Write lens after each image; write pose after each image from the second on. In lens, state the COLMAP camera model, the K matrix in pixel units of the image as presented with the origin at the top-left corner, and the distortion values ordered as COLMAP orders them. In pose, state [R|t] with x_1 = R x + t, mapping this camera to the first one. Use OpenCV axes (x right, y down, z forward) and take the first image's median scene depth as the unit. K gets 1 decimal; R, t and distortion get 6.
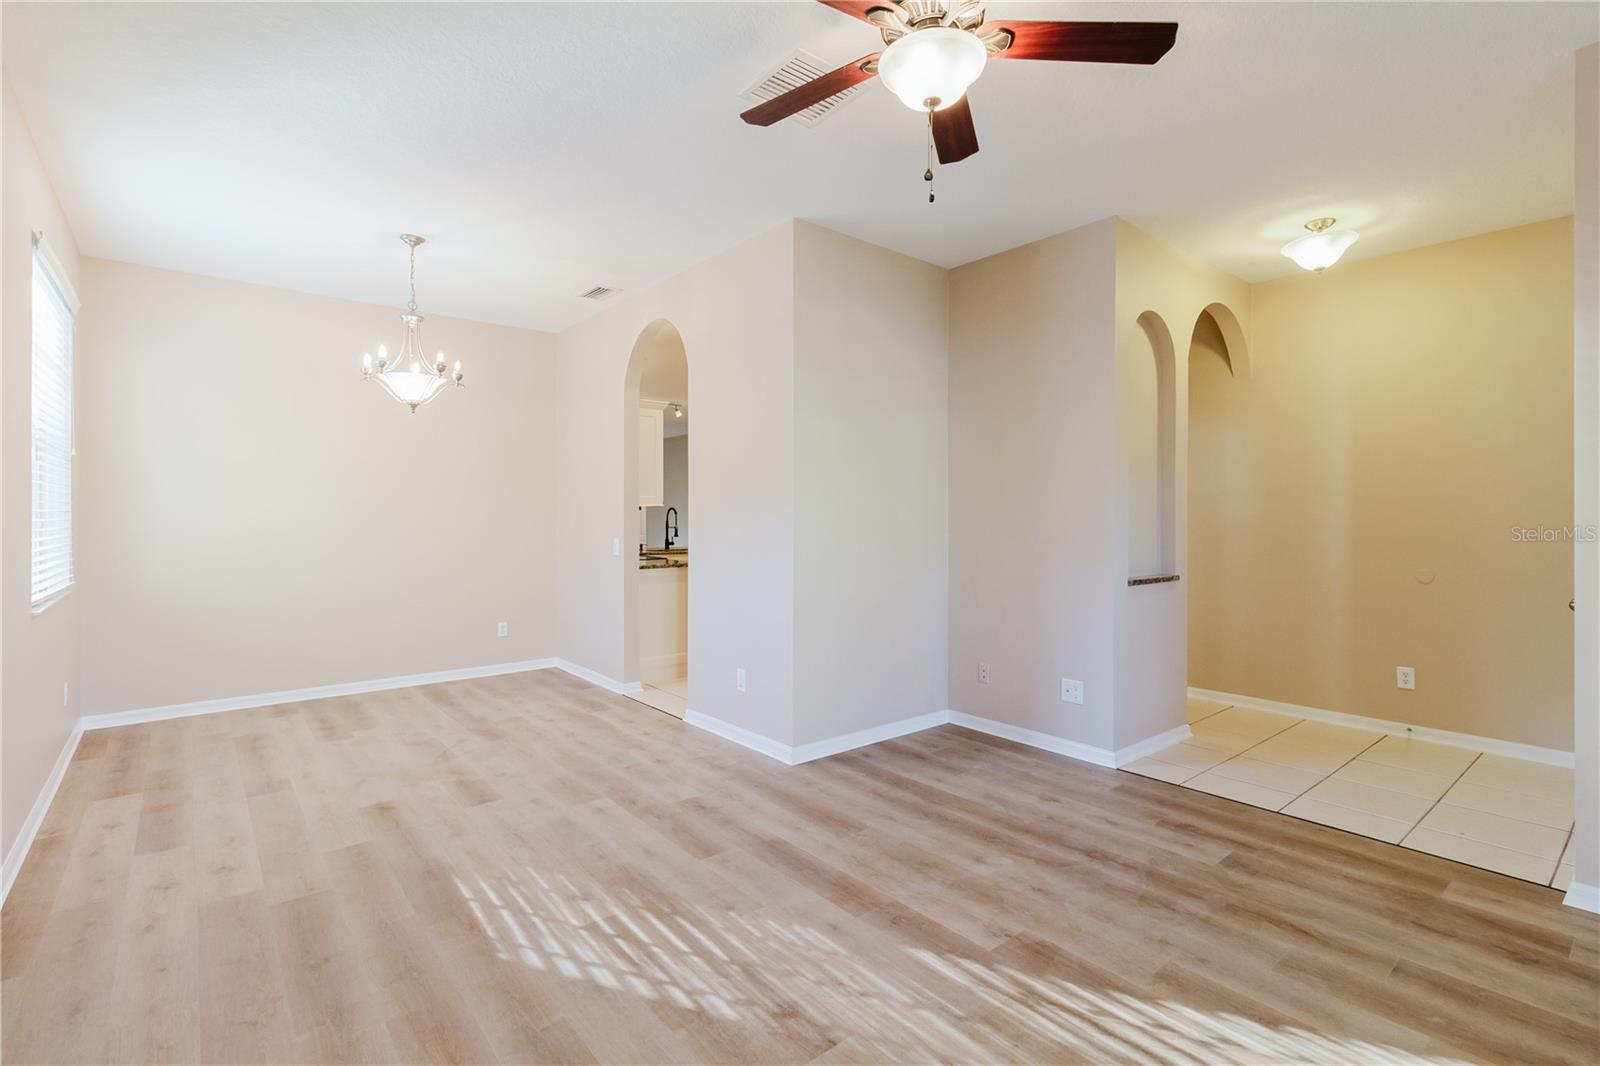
lens RADIAL K [[737.4, 0, 812.5], [0, 737.4, 513.9], [0, 0, 1]] dist [0.013477, -0.000153]
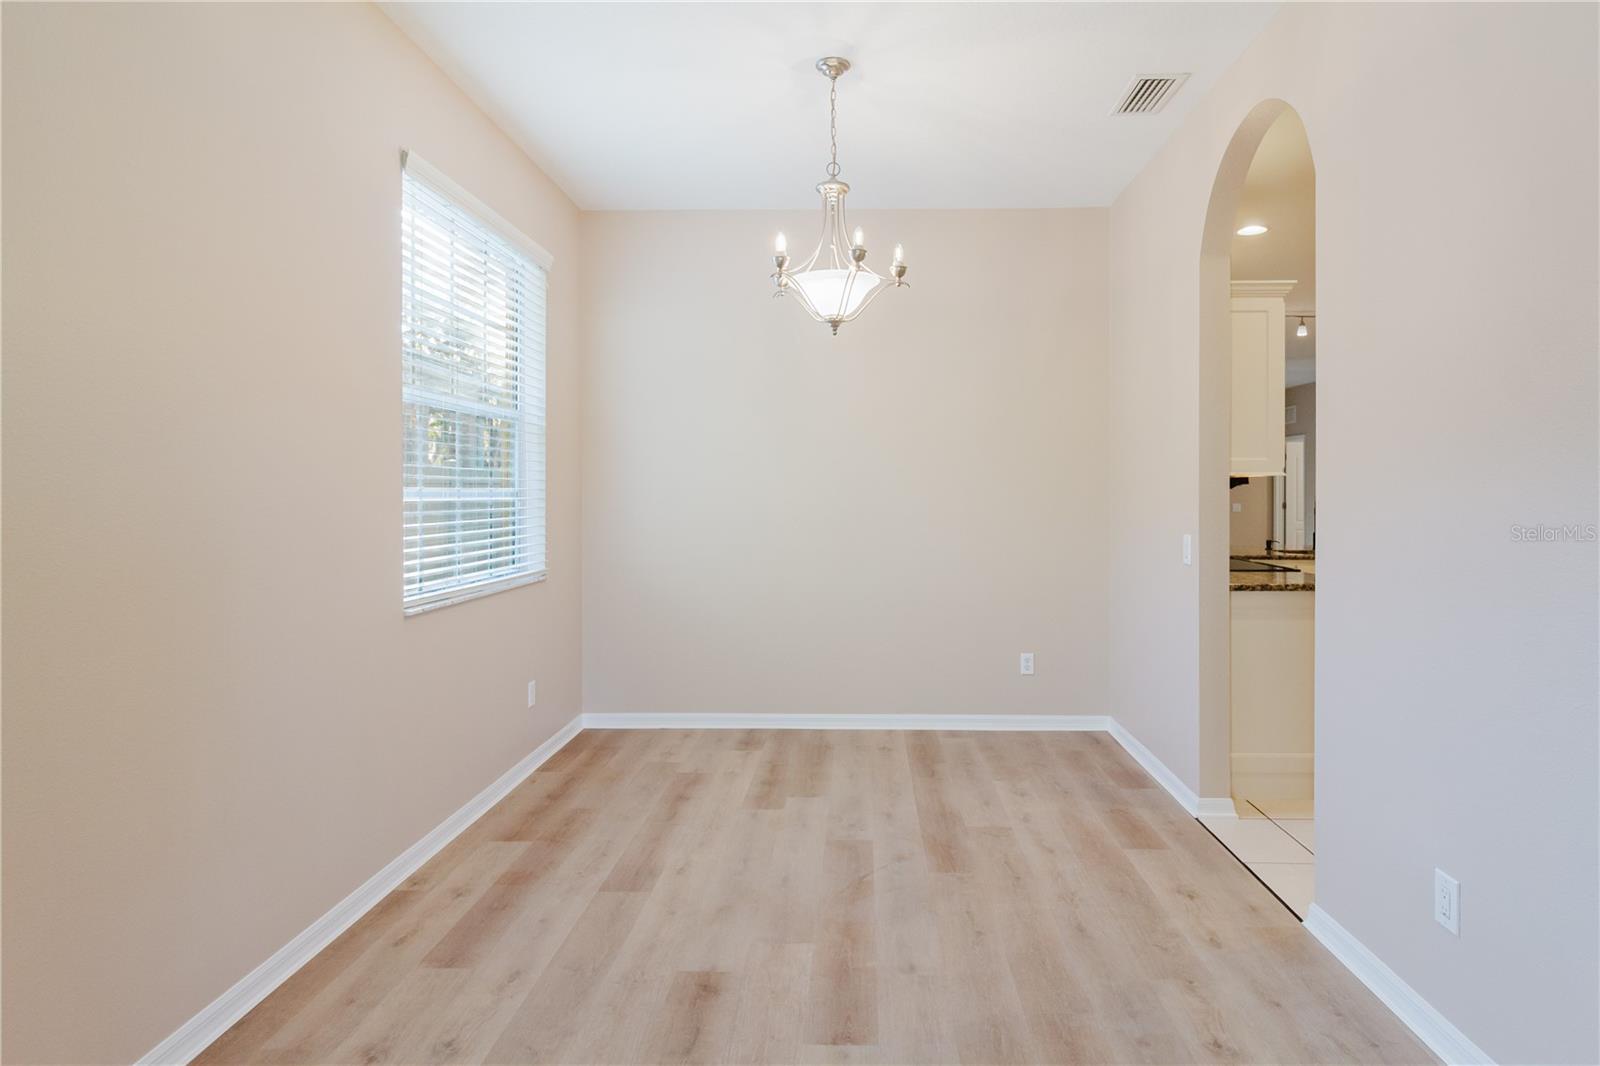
lens RADIAL K [[919.5, 0, 802.9], [0, 919.5, 500.8], [0, 0, 1]] dist [-0.001490, -0.000009]
pose [[0.744447, 0.003306, -0.667674, -0.029417], [0.003588, 0.999954, 0.008951, 0.001071], [0.667672, -0.009059, 0.744400, 0.482483]]
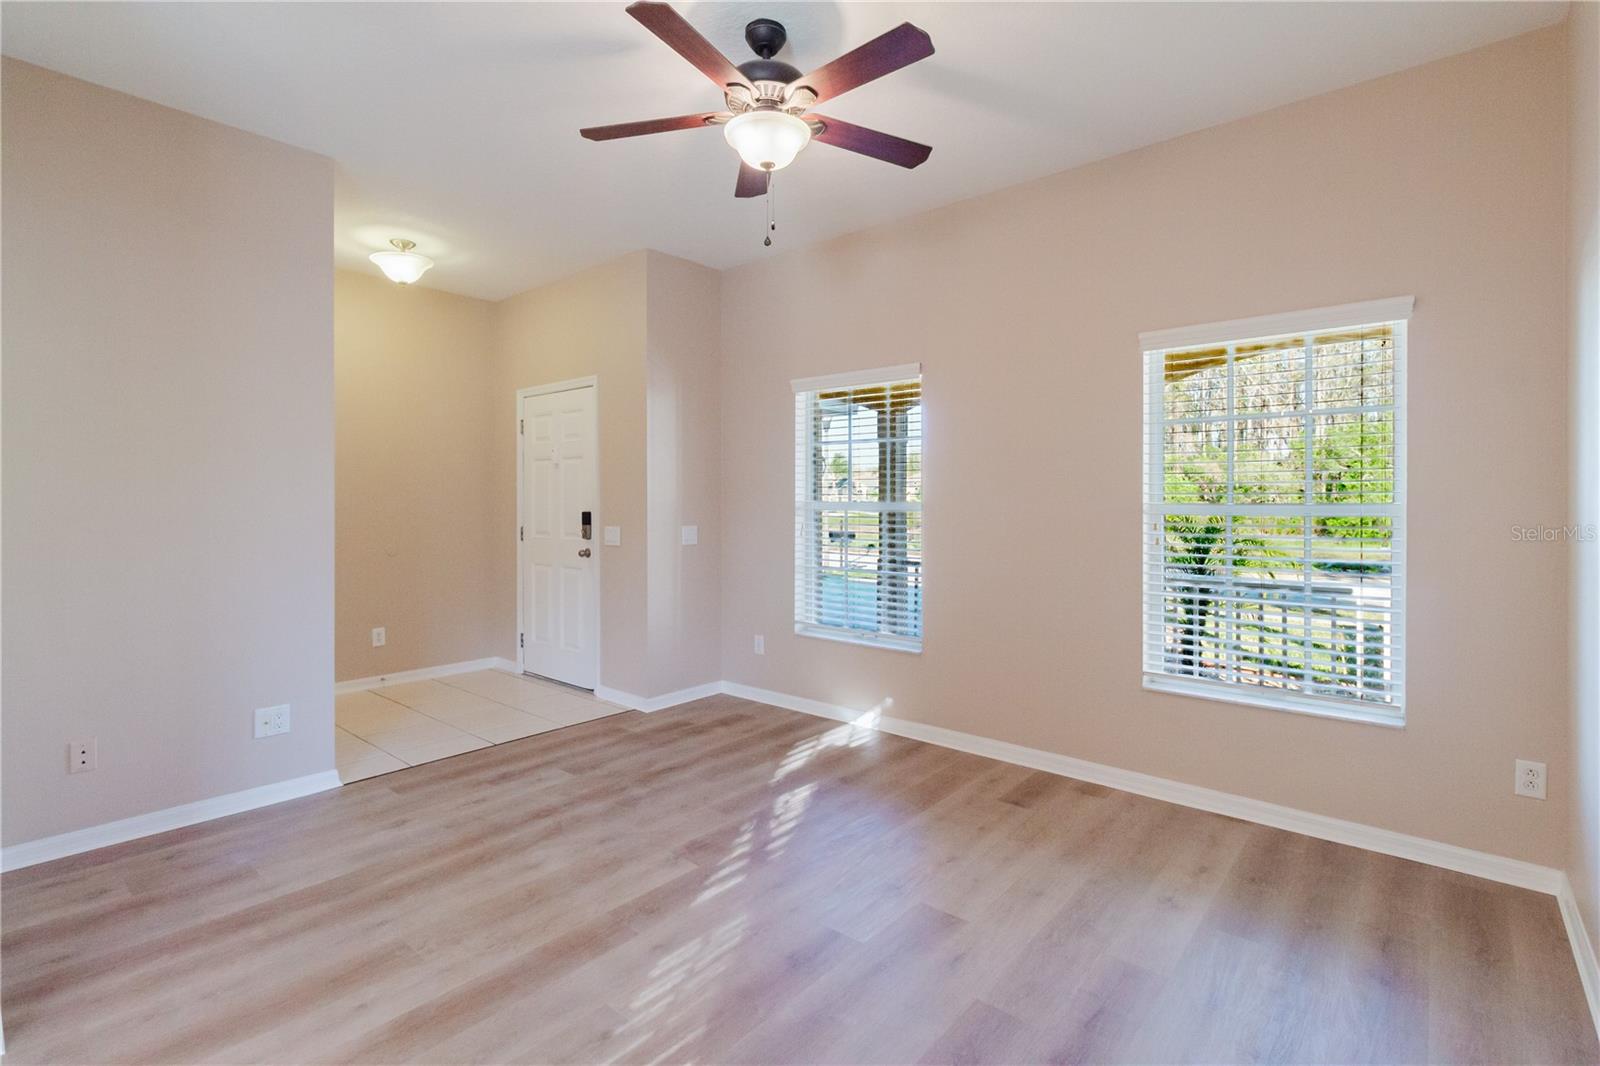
lens RADIAL K [[737.4, 0, 812.5], [0, 737.4, 513.9], [0, 0, 1]] dist [0.013477, -0.000153]
pose [[-0.172163, -0.013169, 0.984981, -0.637390], [-0.009145, 0.999889, 0.011770, 0.003992], [-0.985026, -0.006981, -0.172264, 0.683614]]
